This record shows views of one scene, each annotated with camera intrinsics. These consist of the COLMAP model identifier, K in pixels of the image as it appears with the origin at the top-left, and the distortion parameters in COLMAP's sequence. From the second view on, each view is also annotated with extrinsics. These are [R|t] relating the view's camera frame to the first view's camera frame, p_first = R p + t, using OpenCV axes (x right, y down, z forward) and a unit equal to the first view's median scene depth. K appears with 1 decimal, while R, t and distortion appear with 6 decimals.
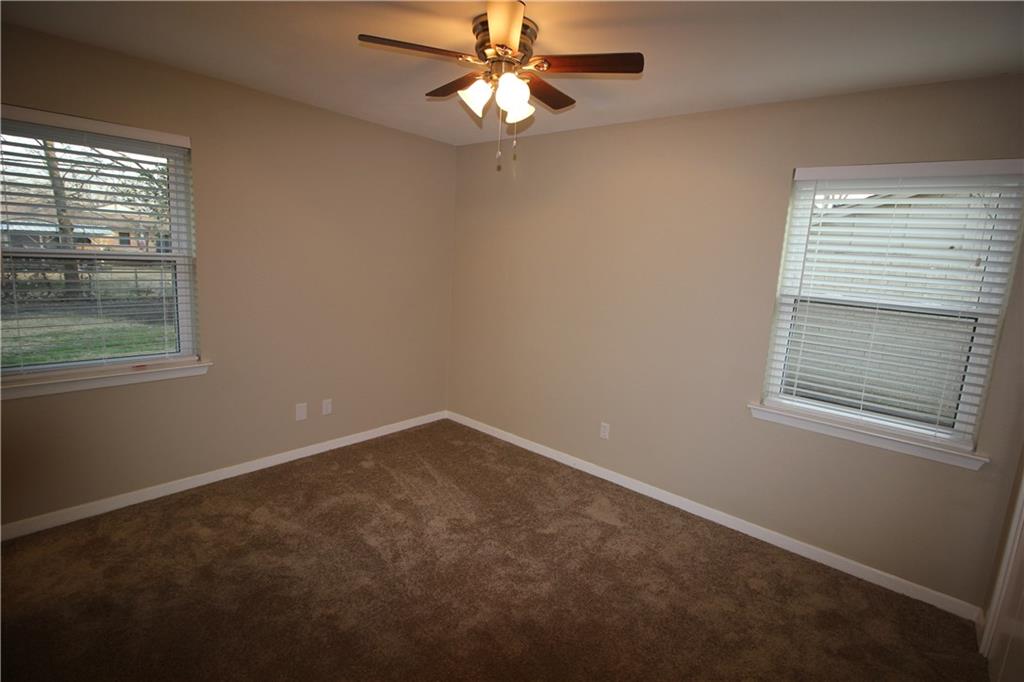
lens RADIAL K [[487.7, 0, 512.0], [0, 487.7, 341.0], [0, 0, 1]] dist [0.001320, -0.000037]
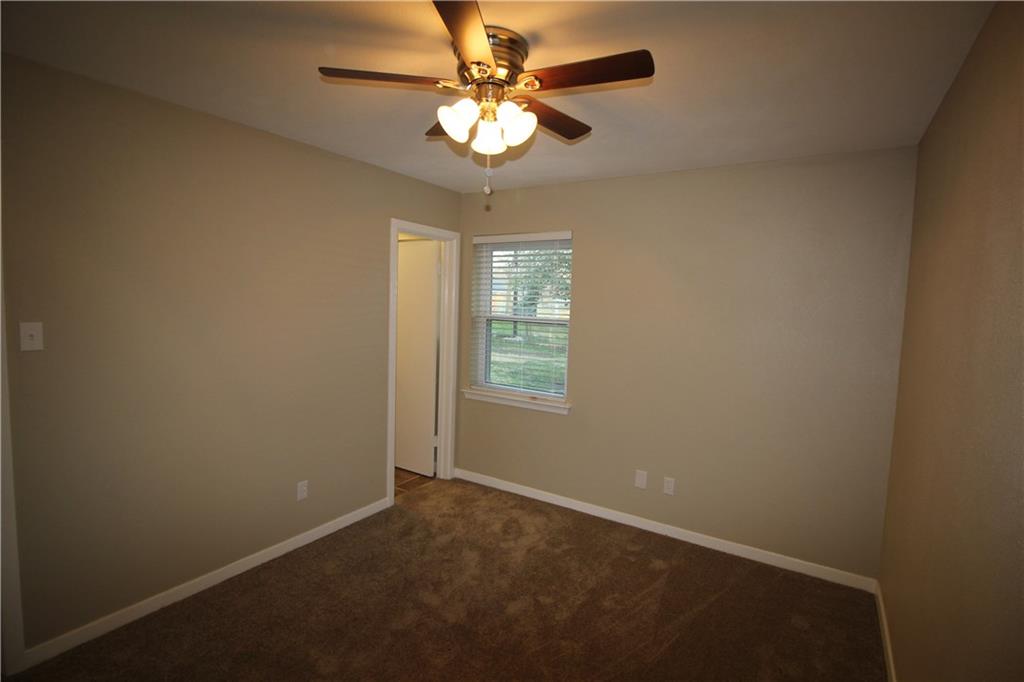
lens RADIAL K [[487.7, 0, 512.0], [0, 487.7, 341.0], [0, 0, 1]] dist [0.001320, -0.000037]
pose [[0.174753, 0.026463, -0.984257, 0.629445], [-0.197146, 0.980336, -0.008645, -0.087489], [0.964673, 0.195553, 0.176534, 0.694804]]
